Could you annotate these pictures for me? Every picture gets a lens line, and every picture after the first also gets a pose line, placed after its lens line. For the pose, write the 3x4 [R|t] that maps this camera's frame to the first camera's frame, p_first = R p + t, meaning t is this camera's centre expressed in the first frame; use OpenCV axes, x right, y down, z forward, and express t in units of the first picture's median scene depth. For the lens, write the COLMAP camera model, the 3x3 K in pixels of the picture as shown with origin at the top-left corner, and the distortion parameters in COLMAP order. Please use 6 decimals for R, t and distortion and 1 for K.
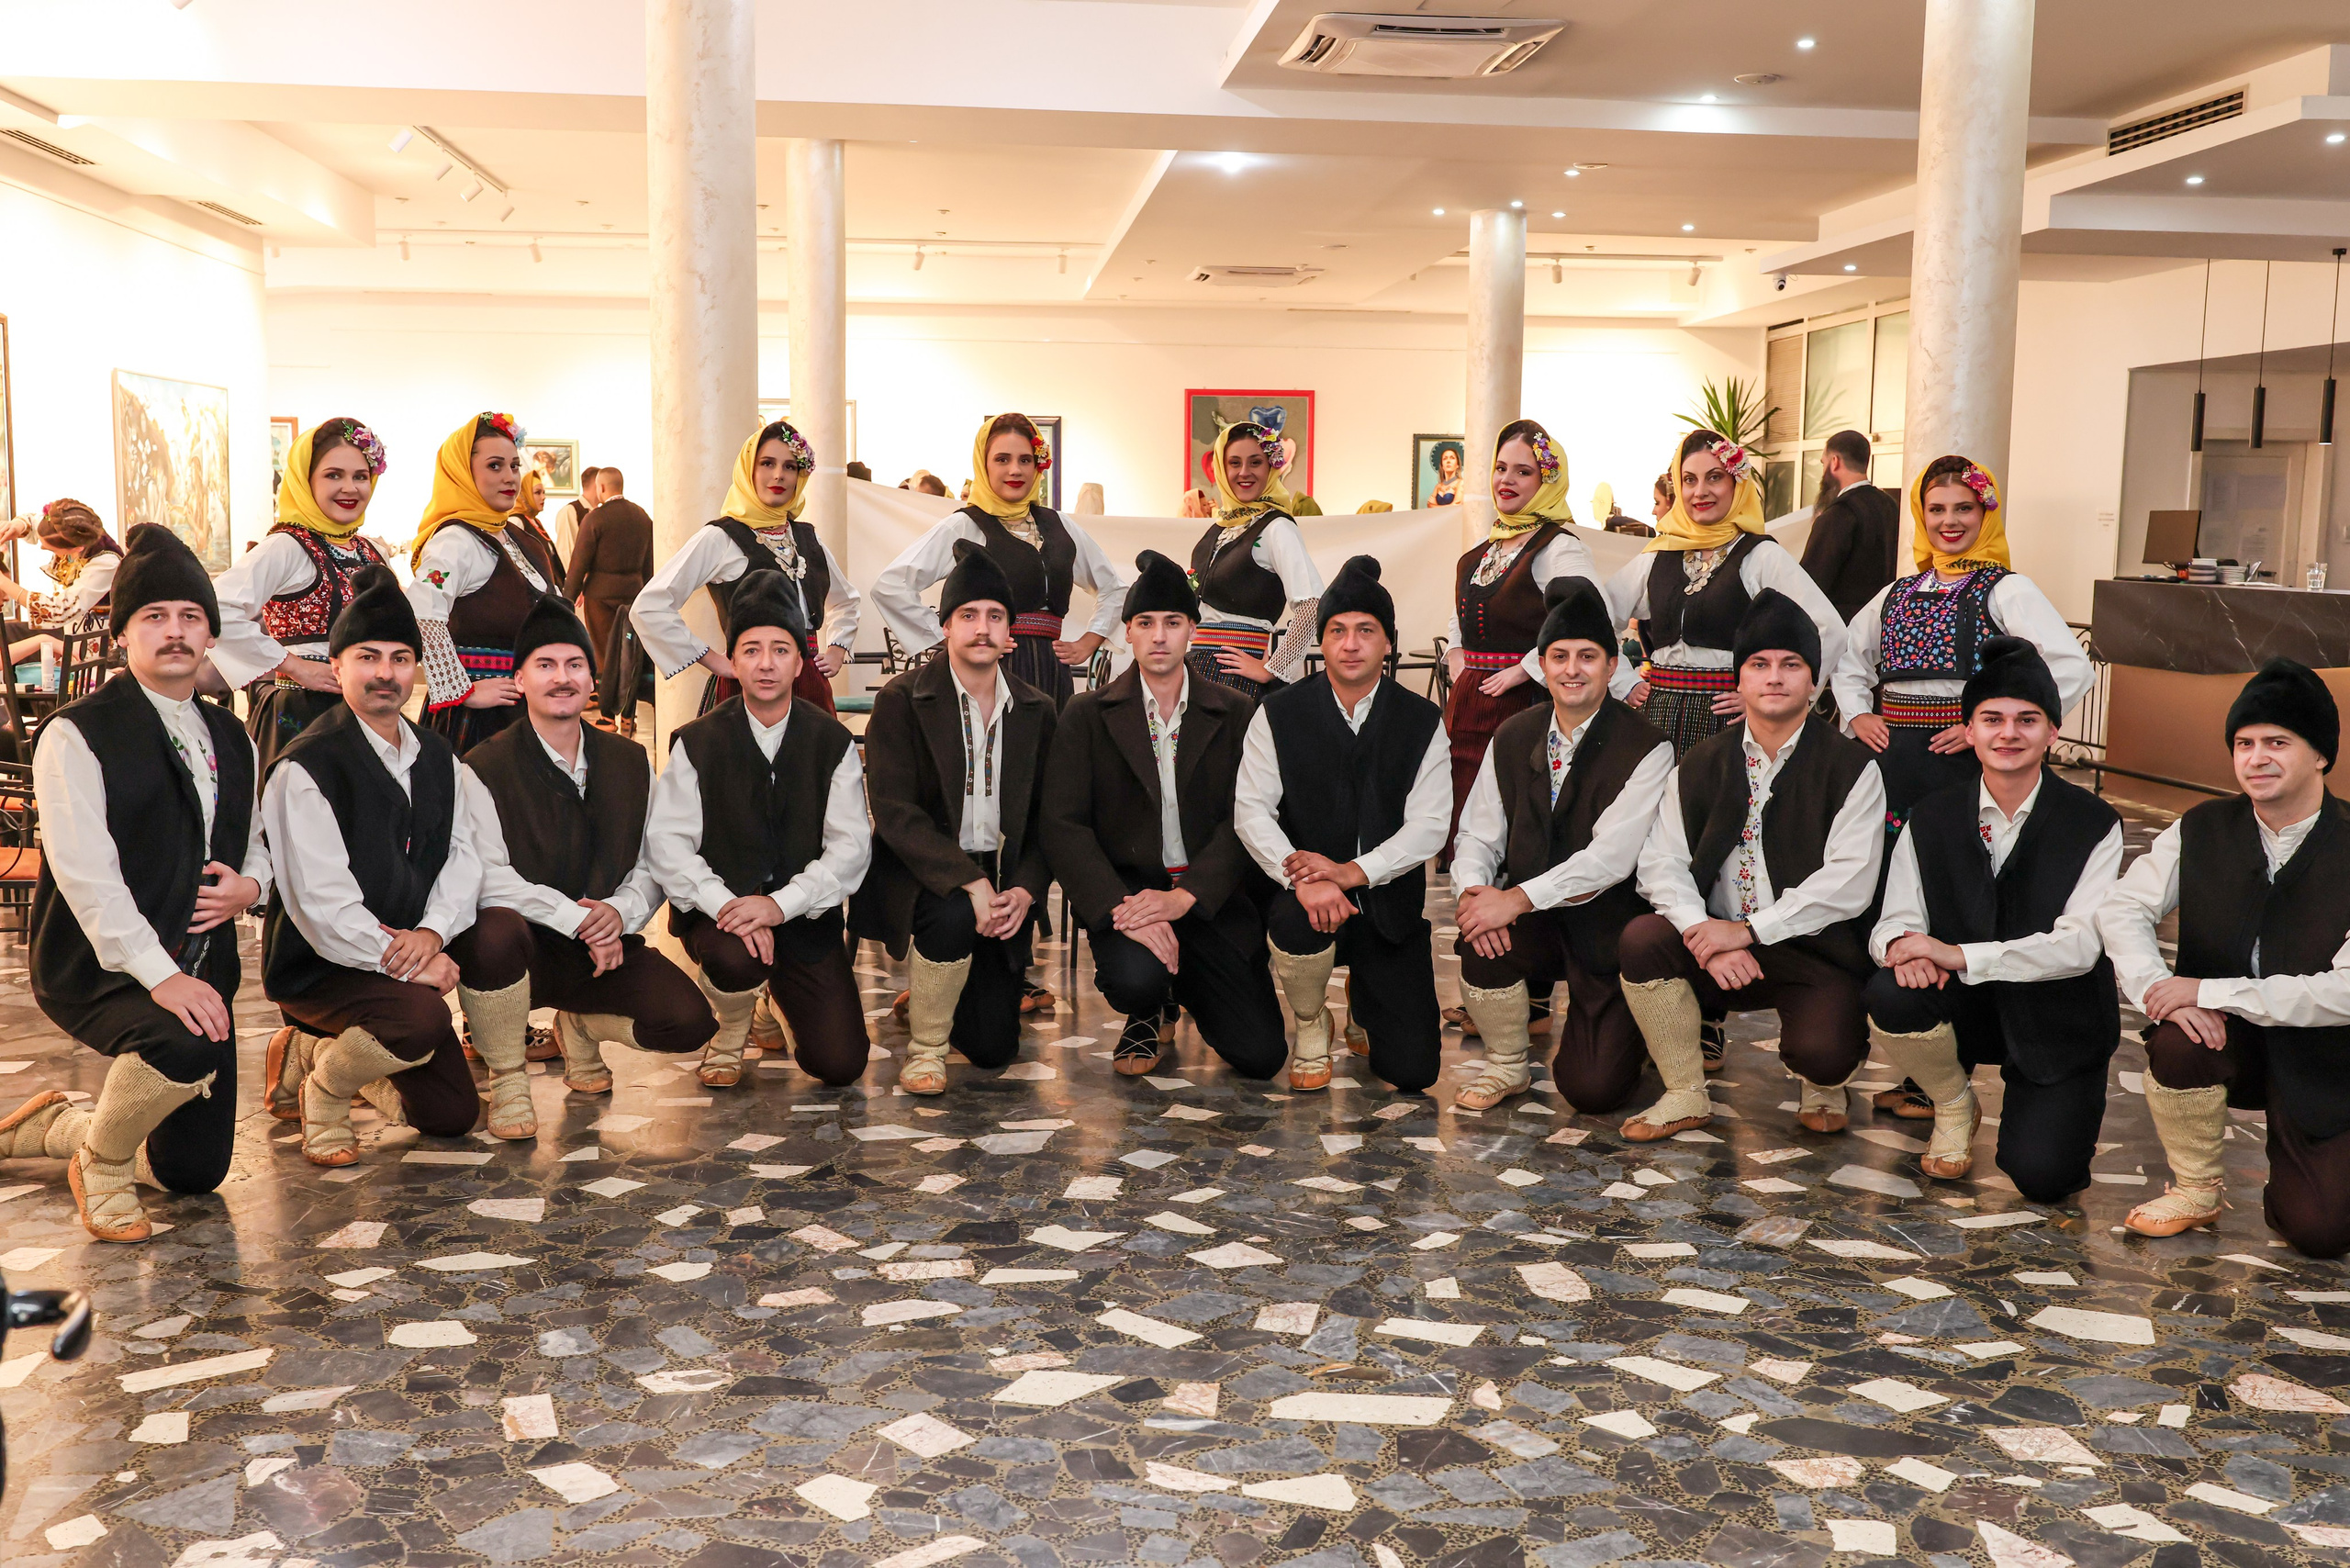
lens RADIAL K [[2224.5, 0, 1159.5], [0, 2224.5, 796.8], [0, 0, 1]] dist [-0.008319, 0.003278]
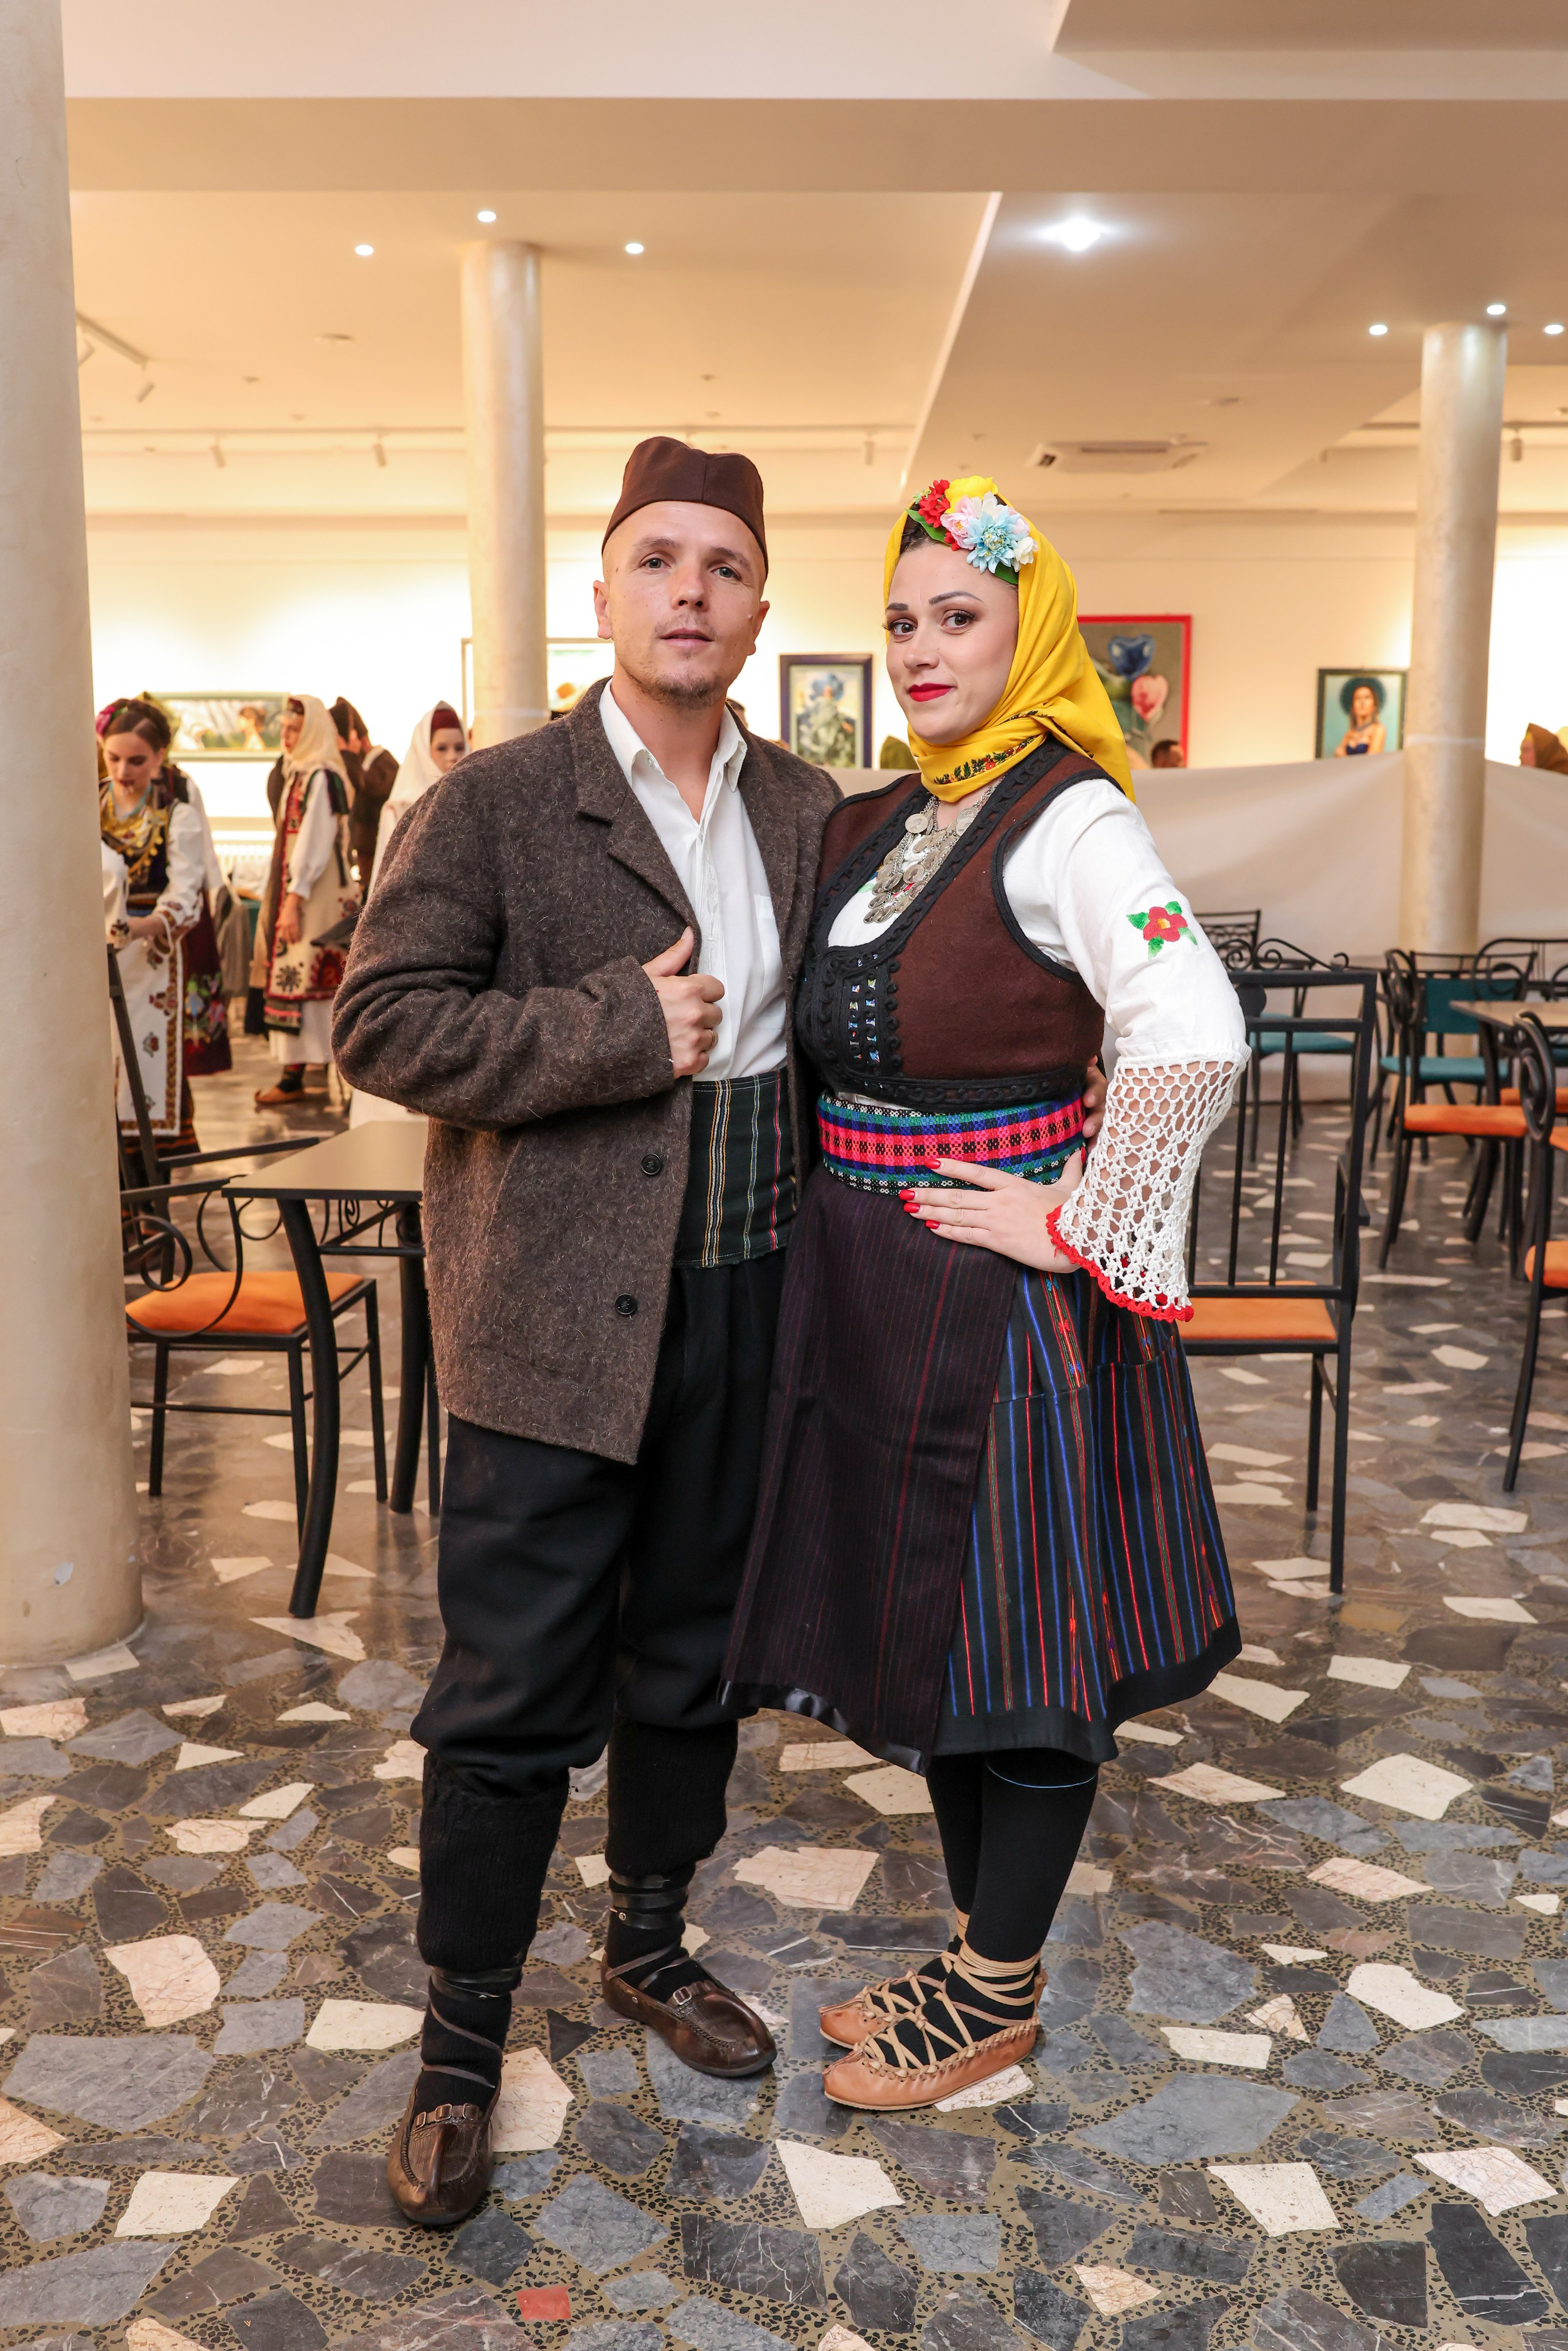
lens RADIAL K [[2225.0, 0, 772.7], [0, 2225.0, 1171.5], [0, 0, 1]] dist [-0.009215, 0.004194]
pose [[0.993783, 0.007550, -0.111080, 0.044081], [-0.002401, 0.998920, 0.046412, -0.084816], [0.111310, -0.045856, 0.992727, 0.776072]]
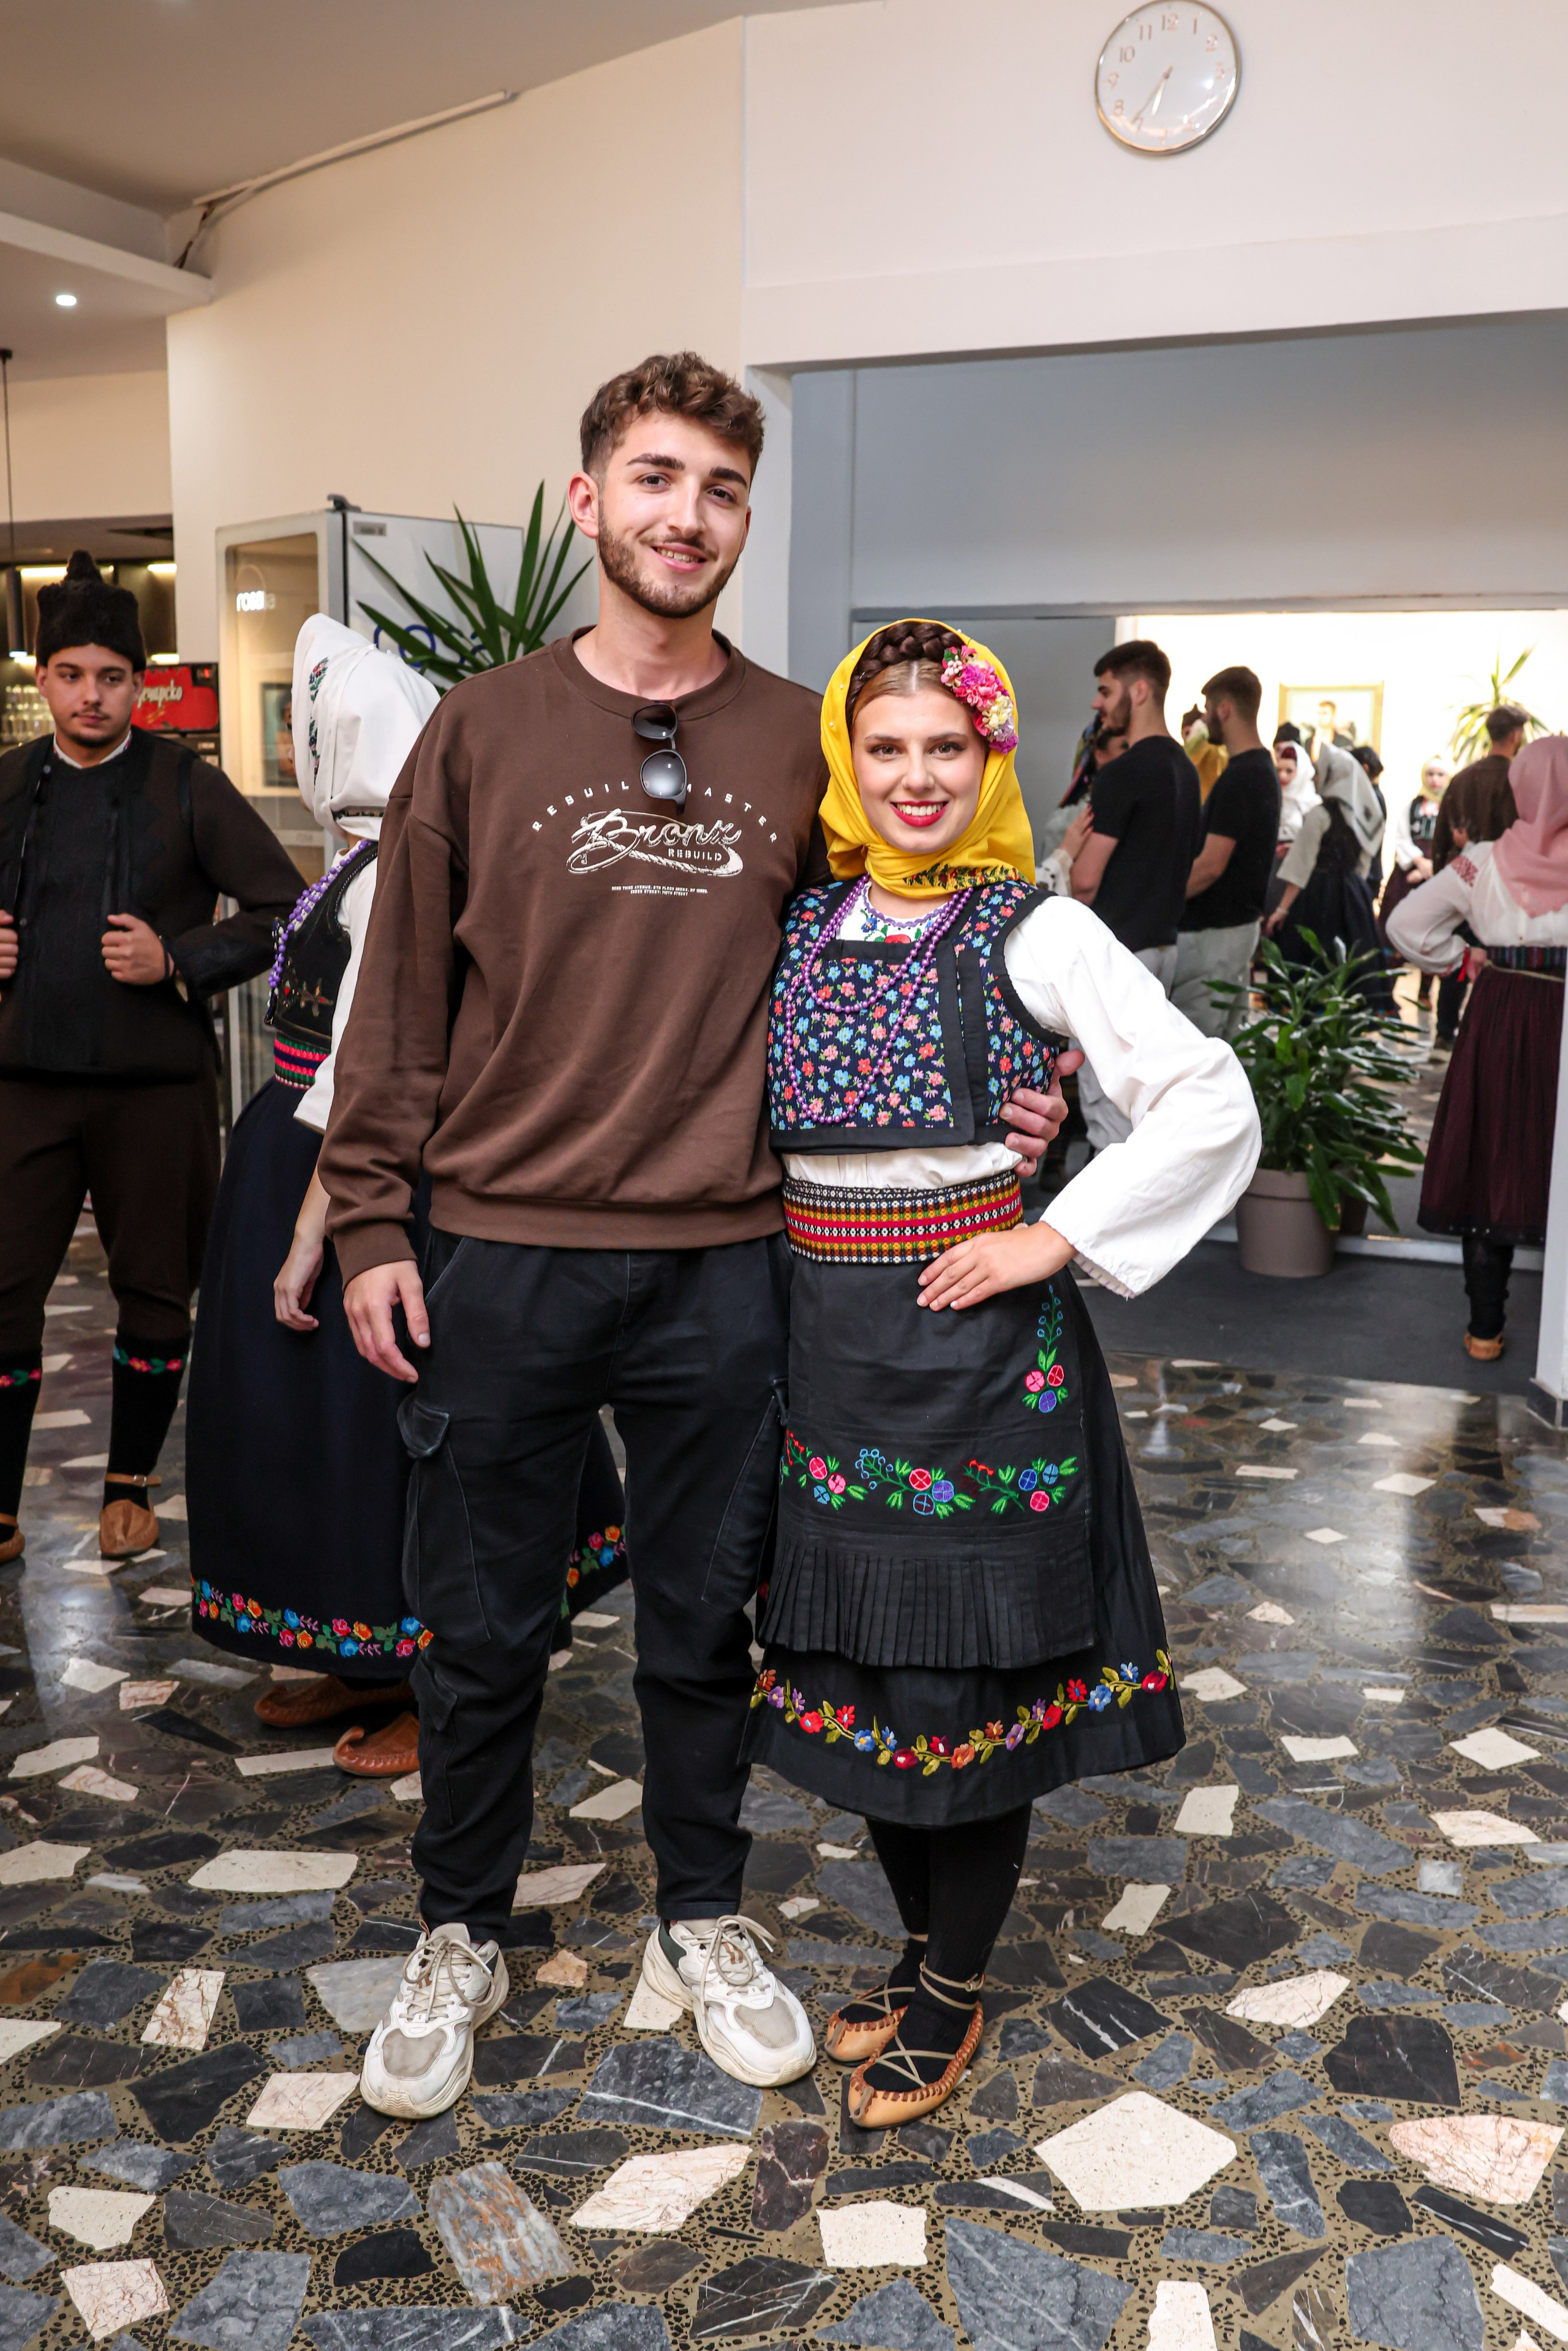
lens RADIAL K [[2223.8, 0, 779.9], [0, 2223.8, 1172.5], [0, 0, 1]] dist [-0.007938, 0.002755]
pose [[0.469781, -0.164141, 0.867389, -0.084813], [0.105569, 0.985957, 0.129401, -0.095479], [-0.876448, 0.030779, 0.480511, 0.698597]]
